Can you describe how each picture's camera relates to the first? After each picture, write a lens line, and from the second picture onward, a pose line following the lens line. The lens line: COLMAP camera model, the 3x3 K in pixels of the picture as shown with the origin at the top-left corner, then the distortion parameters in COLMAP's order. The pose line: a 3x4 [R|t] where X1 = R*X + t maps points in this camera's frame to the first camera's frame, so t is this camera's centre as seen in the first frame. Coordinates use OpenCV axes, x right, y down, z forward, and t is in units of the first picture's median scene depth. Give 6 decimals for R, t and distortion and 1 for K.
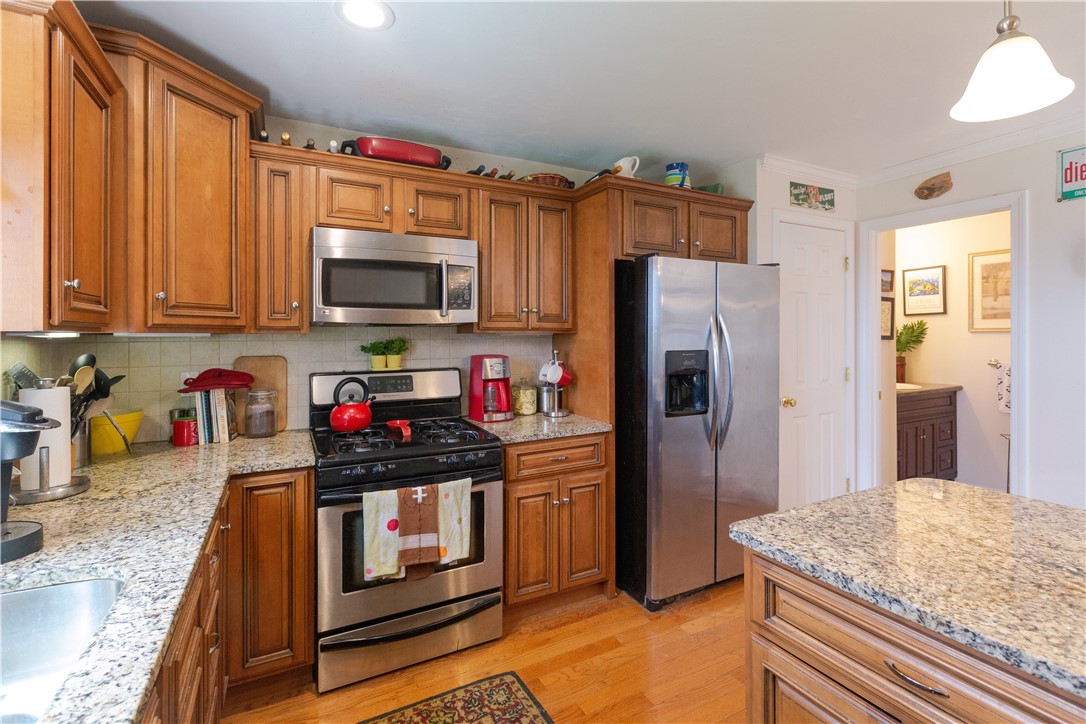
lens RADIAL K [[501.3, 0, 534.1], [0, 501.3, 336.0], [0, 0, 1]] dist [0.001725, -0.001786]
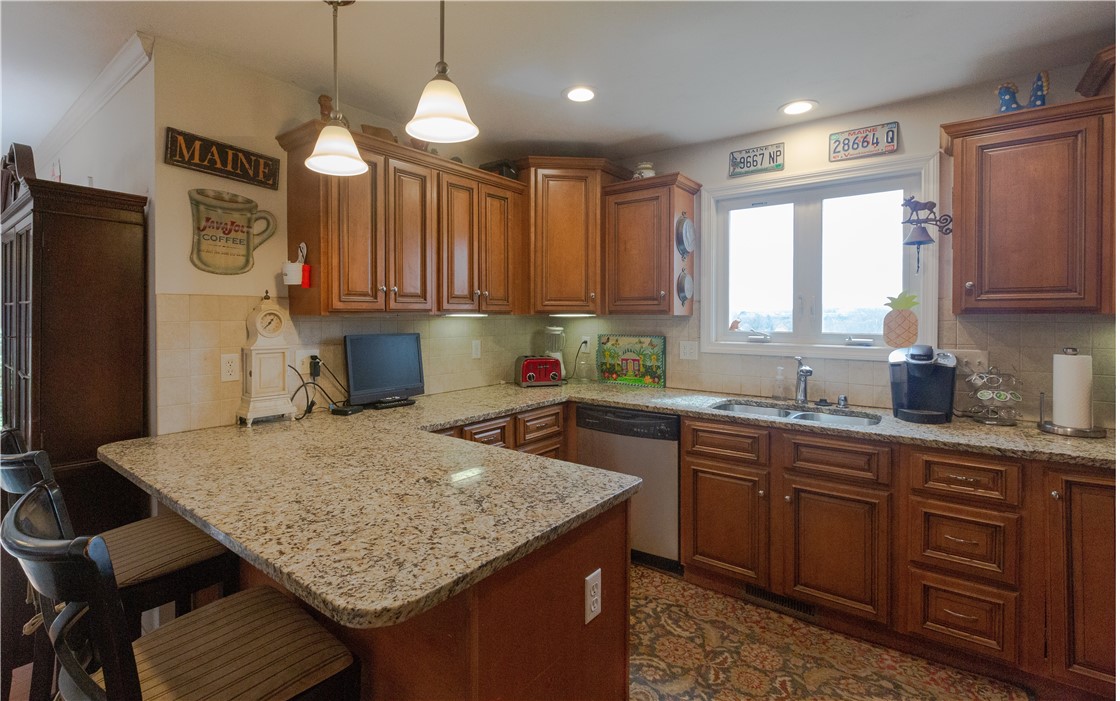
lens RADIAL K [[517.4, 0, 540.8], [0, 517.4, 315.6], [0, 0, 1]] dist [-0.001860, 0.001519]
pose [[-0.910135, 0.004255, -0.414291, 1.129321], [0.001608, 0.999976, 0.006737, -0.015350], [0.414309, 0.005465, -0.910120, 2.044569]]
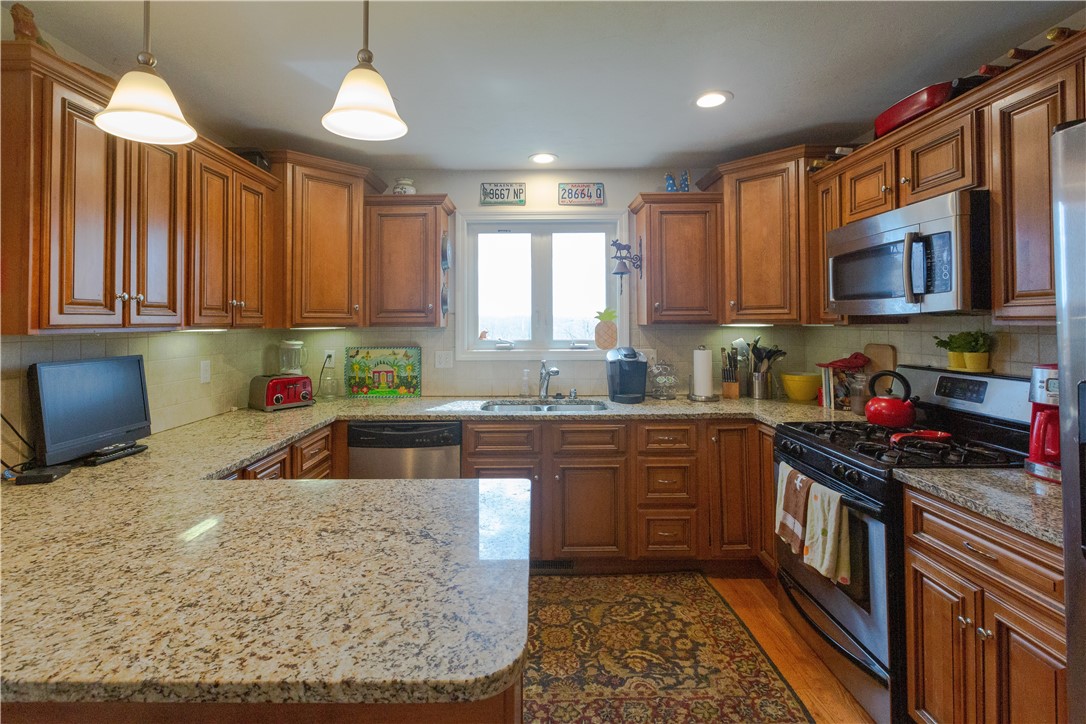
lens RADIAL K [[501.3, 0, 530.2], [0, 501.3, 308.4], [0, 0, 1]] dist [0.001725, -0.001786]
pose [[-0.464919, -0.016885, -0.885192, 1.572827], [0.004555, 0.999759, -0.021463, -0.037466], [0.885341, -0.014010, -0.464731, 1.642064]]
